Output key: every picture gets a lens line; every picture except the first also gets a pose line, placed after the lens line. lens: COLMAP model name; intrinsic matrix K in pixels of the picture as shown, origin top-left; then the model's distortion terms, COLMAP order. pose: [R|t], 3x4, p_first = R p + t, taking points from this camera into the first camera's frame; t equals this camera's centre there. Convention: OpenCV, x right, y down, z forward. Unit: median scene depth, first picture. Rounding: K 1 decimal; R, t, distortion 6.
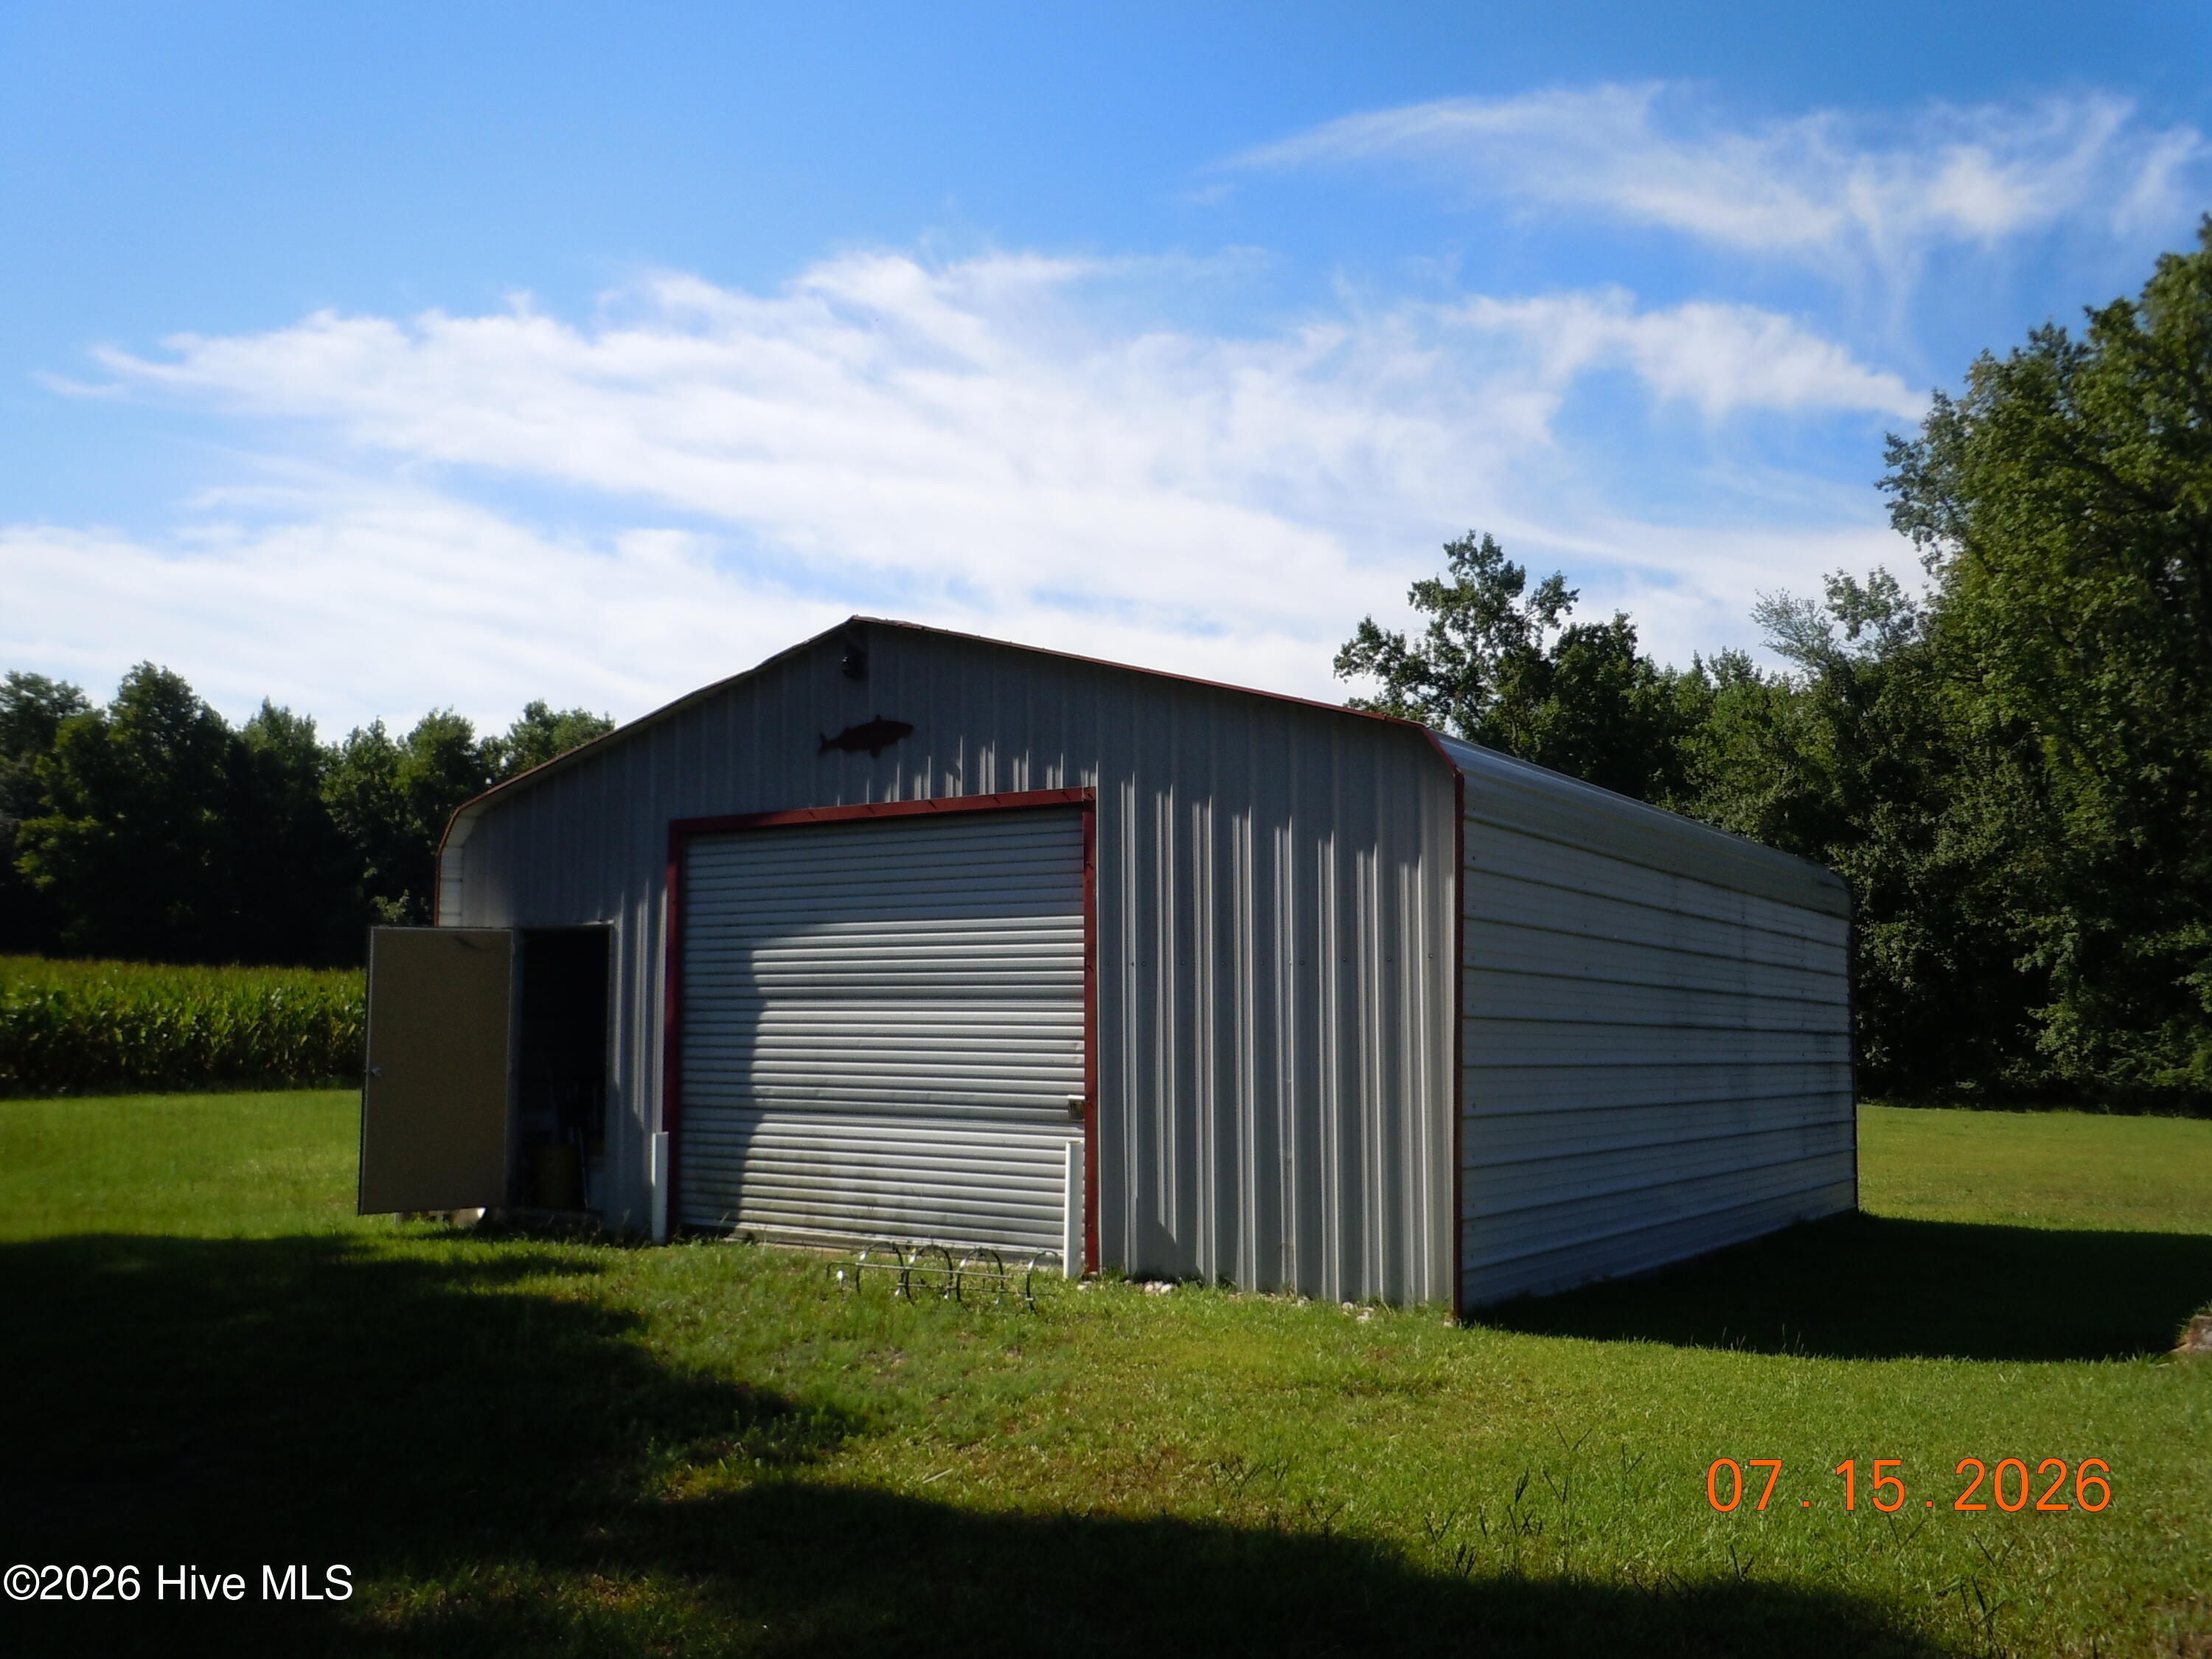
lens RADIAL K [[1881.1, 0, 1074.8], [0, 1881.1, 826.9], [0, 0, 1]] dist [0.013493, -0.019306]
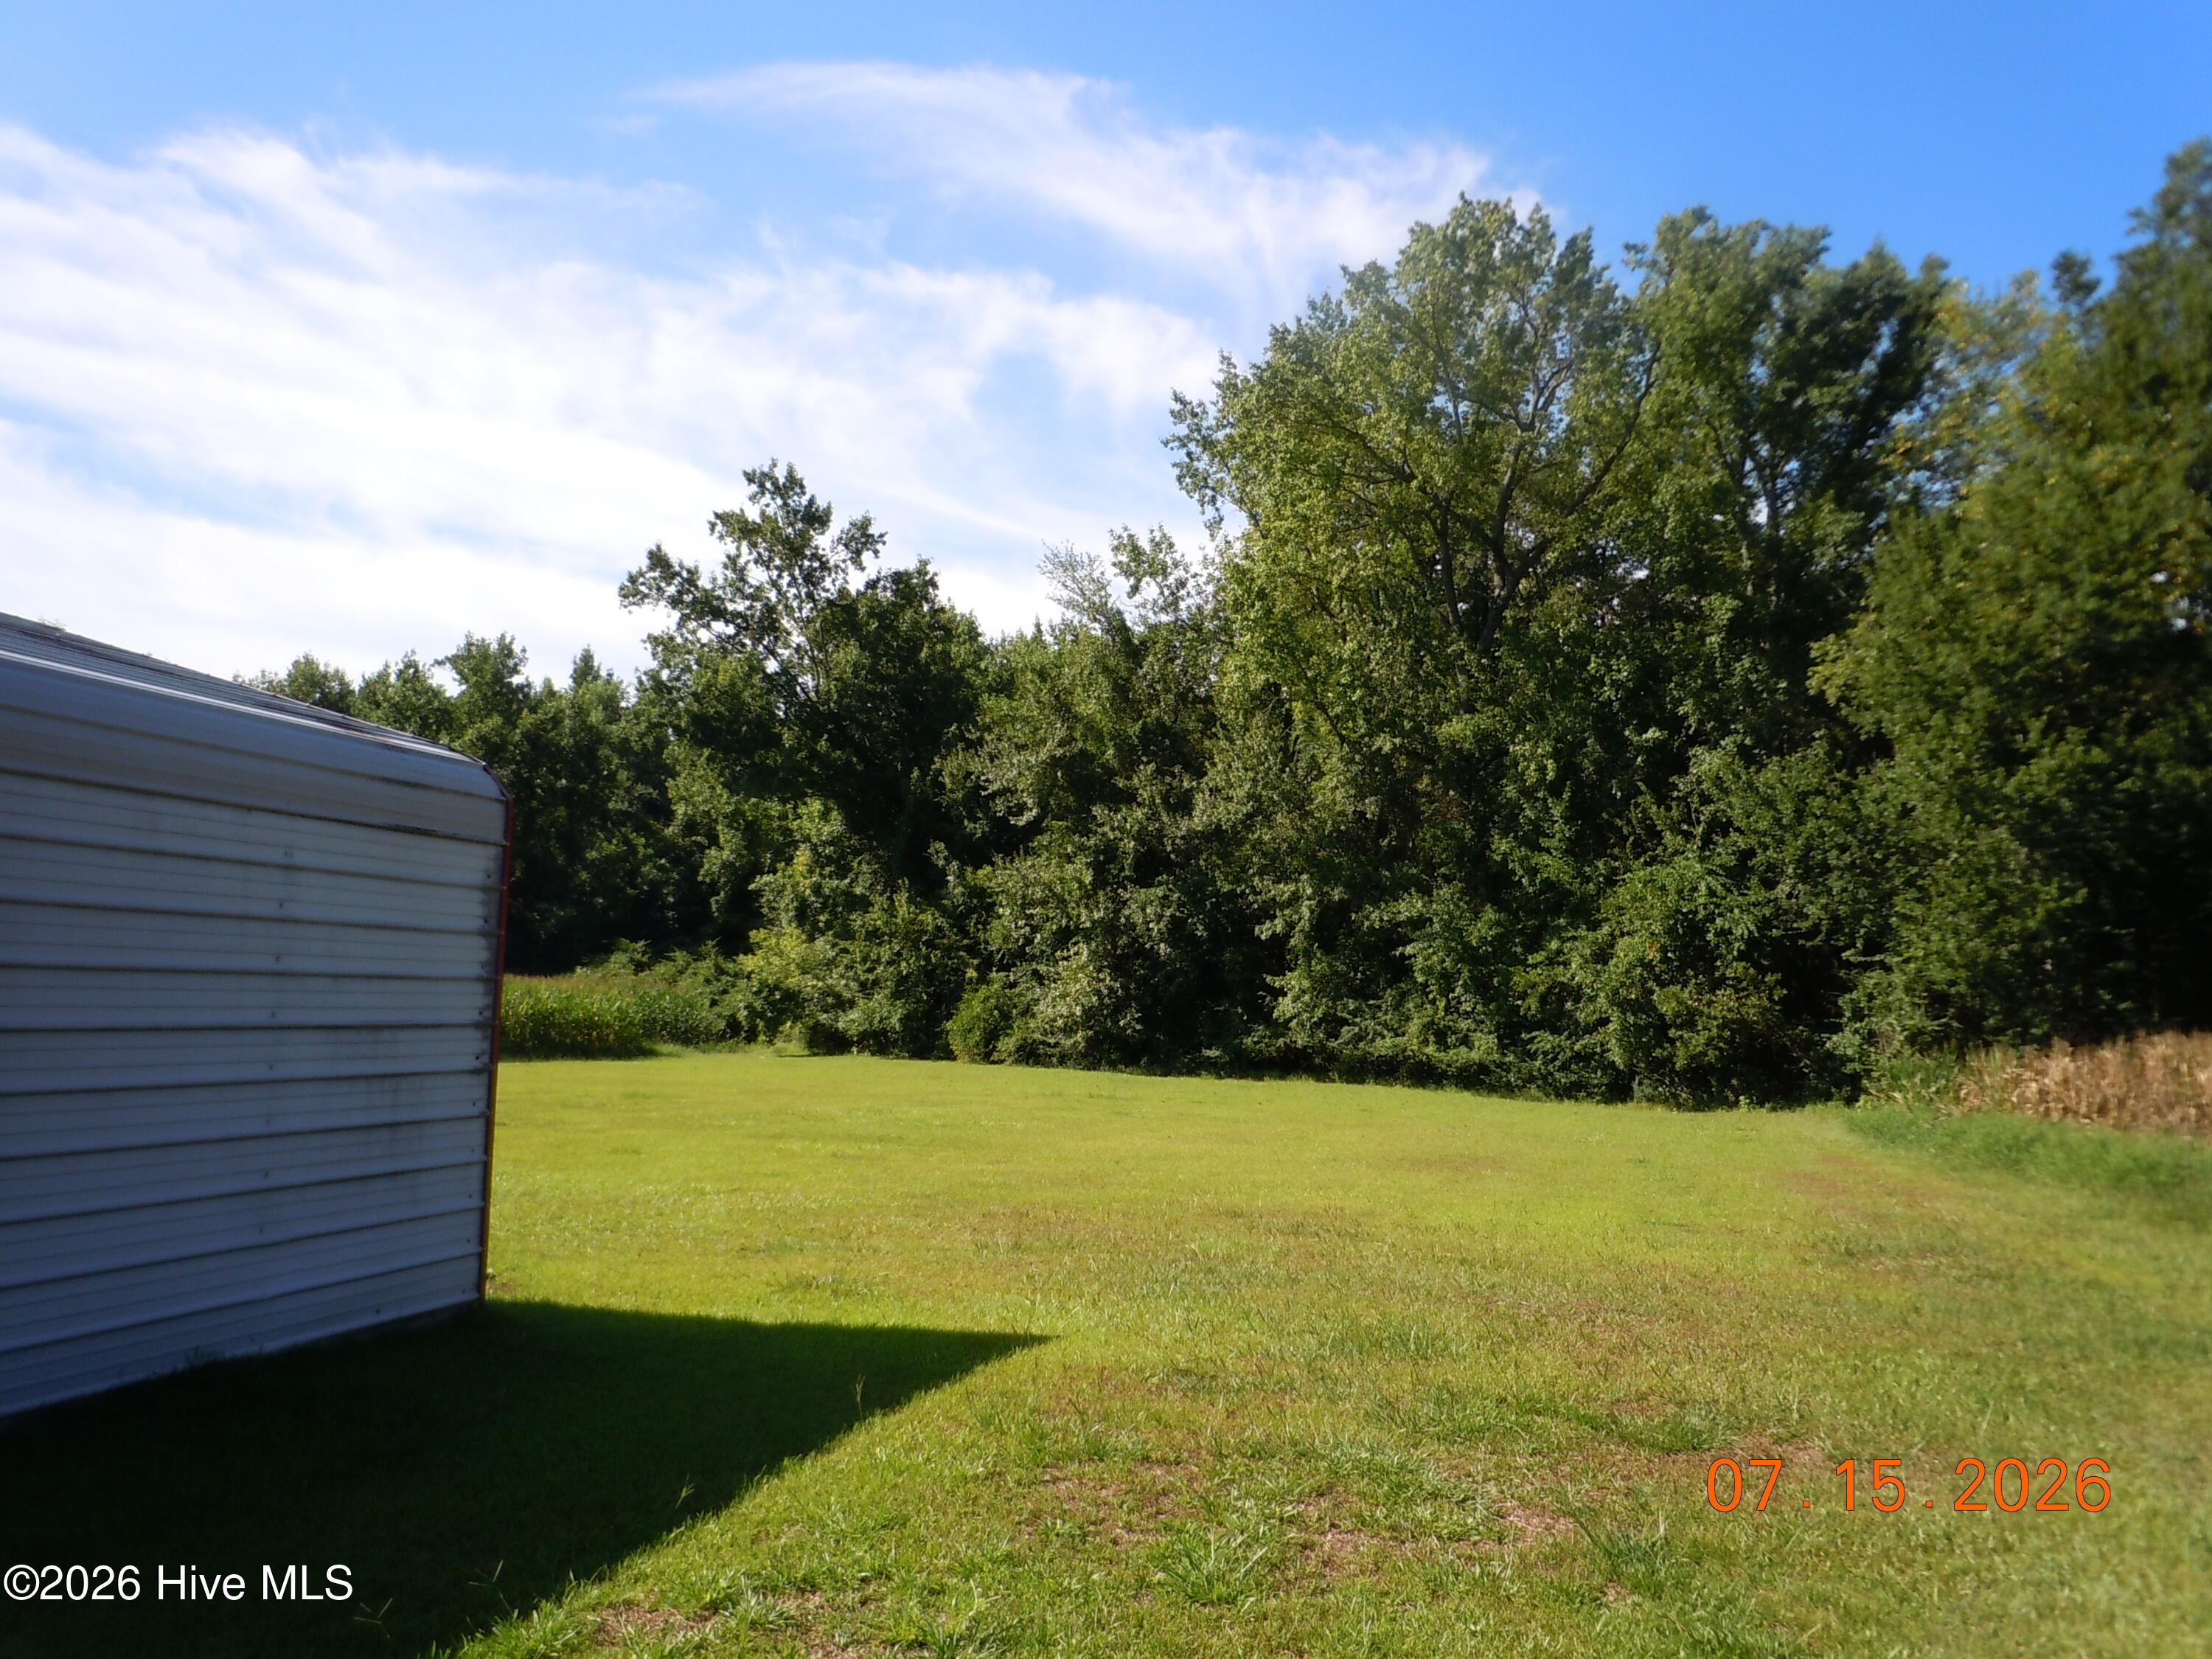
lens RADIAL K [[1866.1, 0, 1066.3], [0, 1866.1, 821.5], [0, 0, 1]] dist [0.070504, -0.126396]
pose [[0.953714, 0.031750, 0.299036, 0.078886], [-0.037409, 0.999213, 0.013217, 0.004290], [-0.298381, -0.023792, 0.954150, 0.069405]]
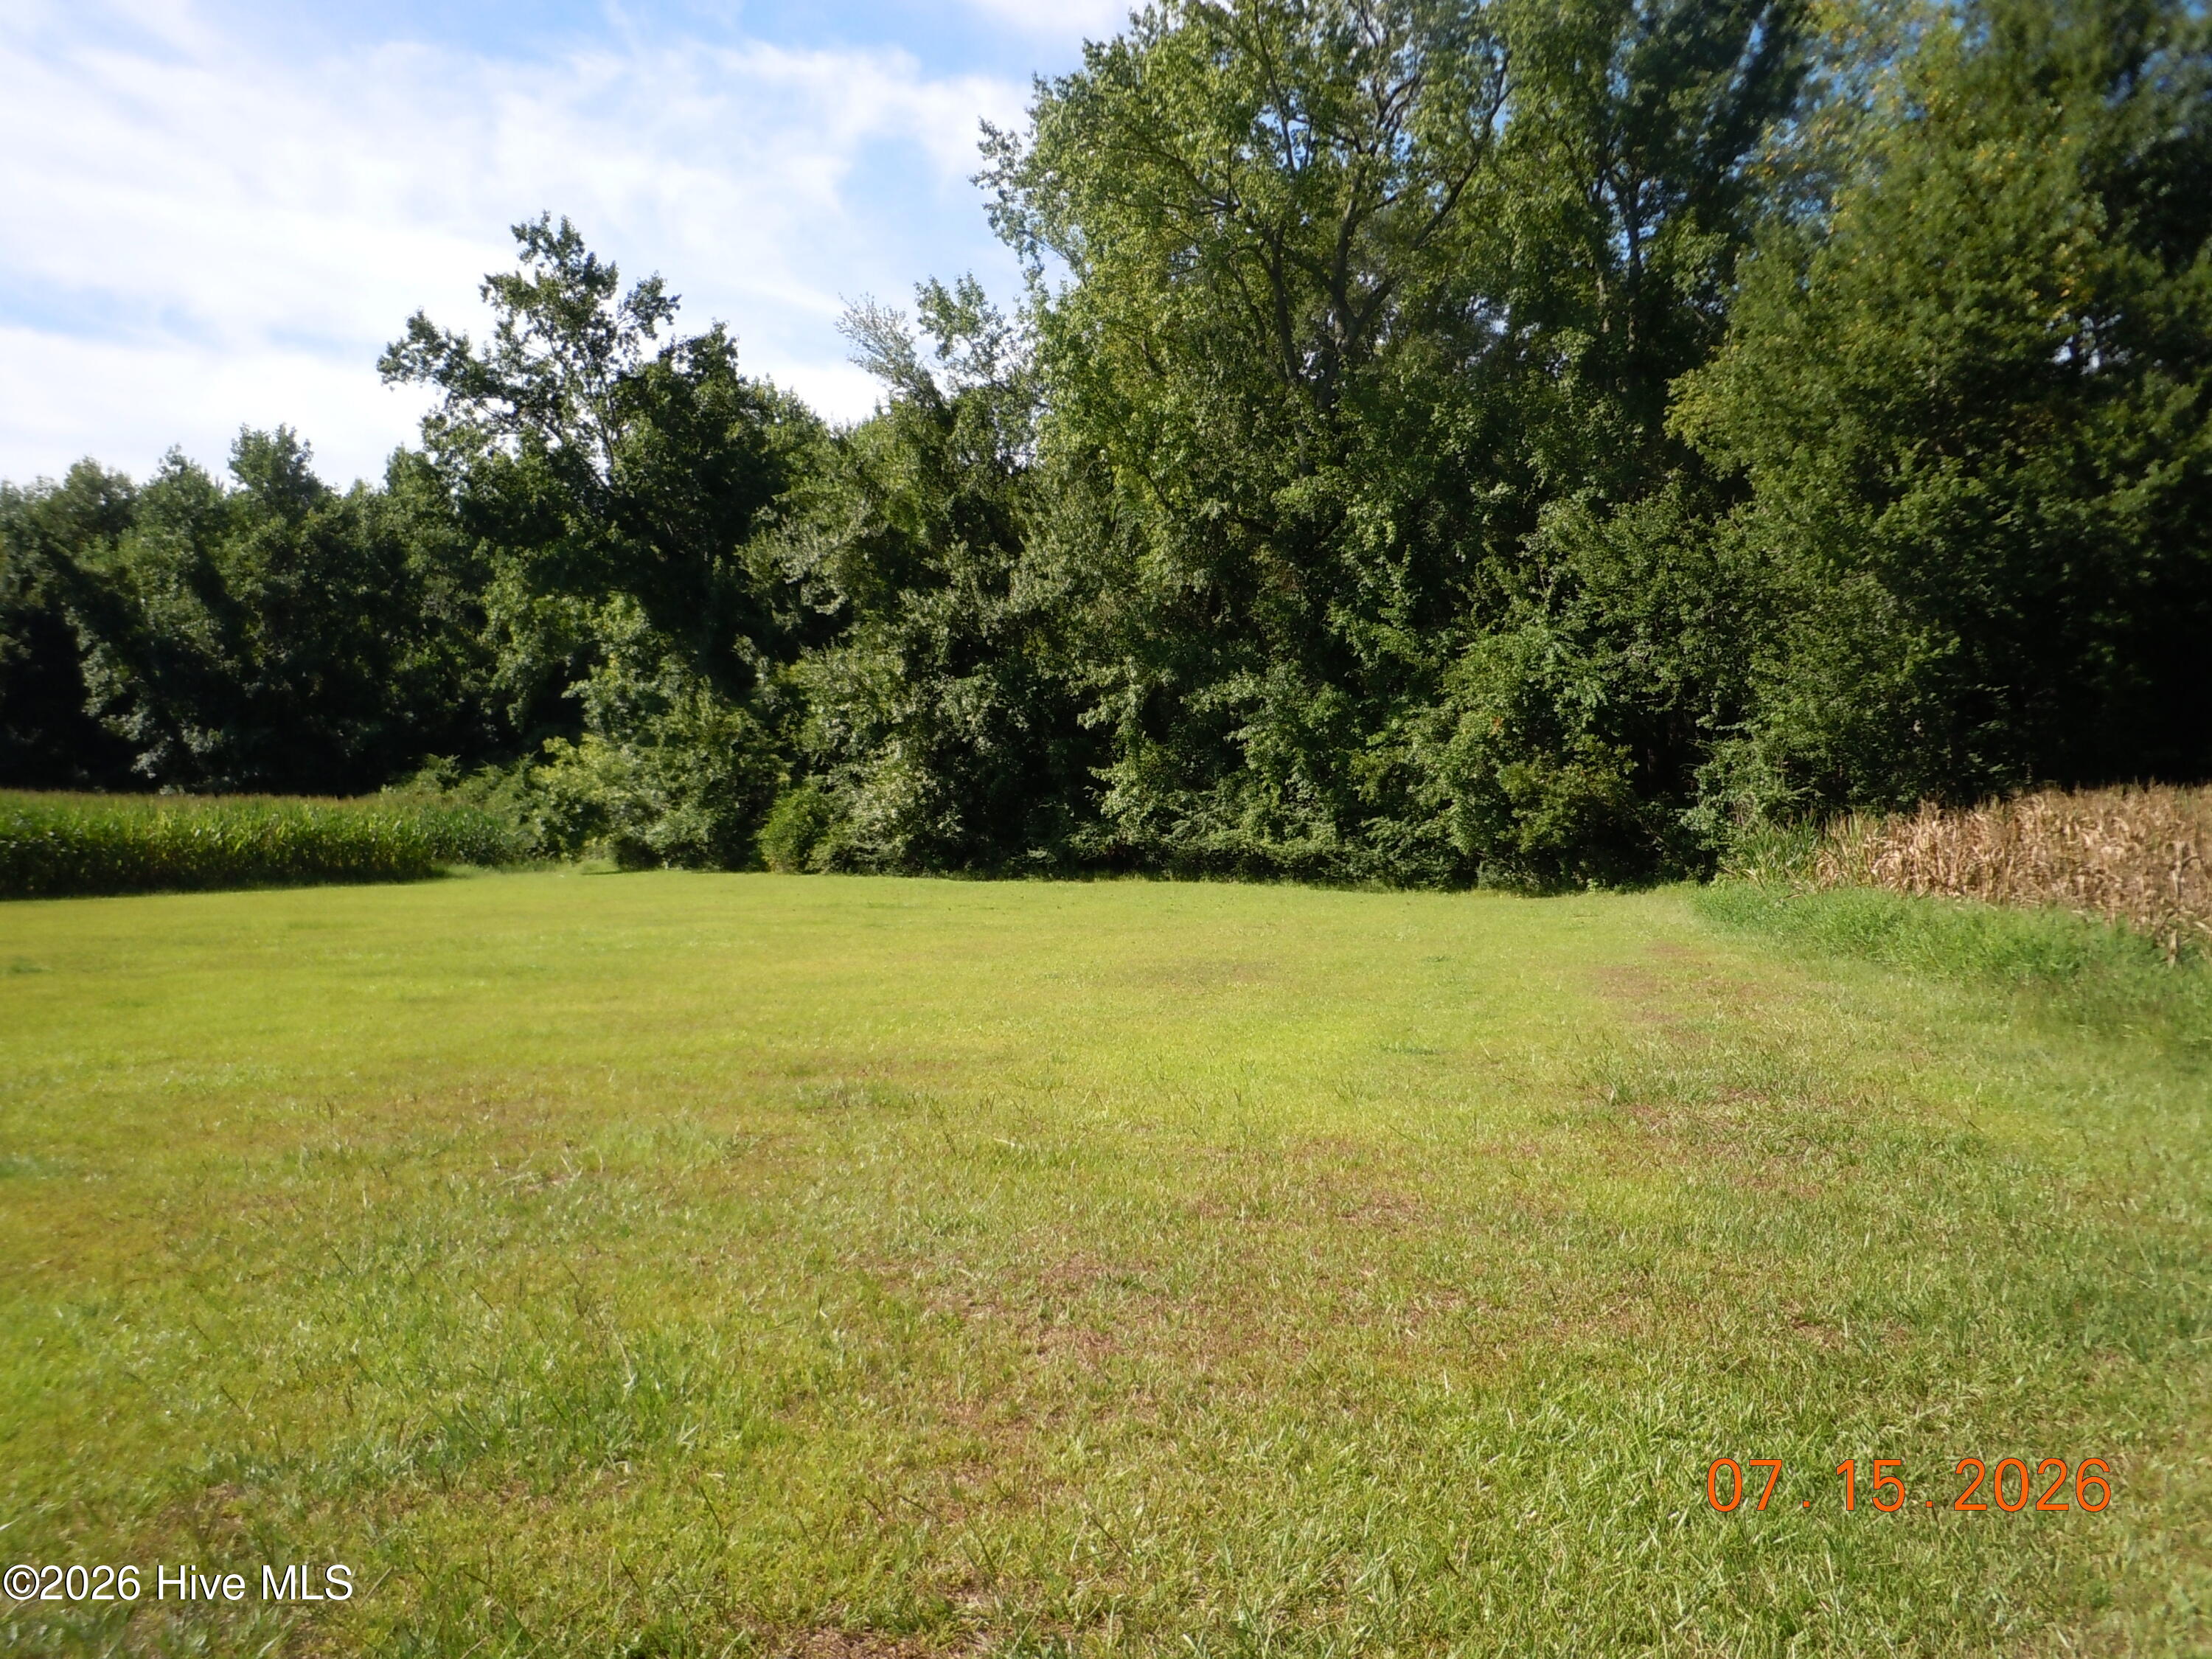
lens RADIAL K [[1866.1, 0, 1066.3], [0, 1866.1, 821.5], [0, 0, 1]] dist [0.070504, -0.126396]
pose [[0.935408, -0.031219, 0.352190, 0.127001], [-0.010219, 0.993291, 0.115191, 0.012640], [-0.353423, -0.111349, 0.928813, 0.117013]]
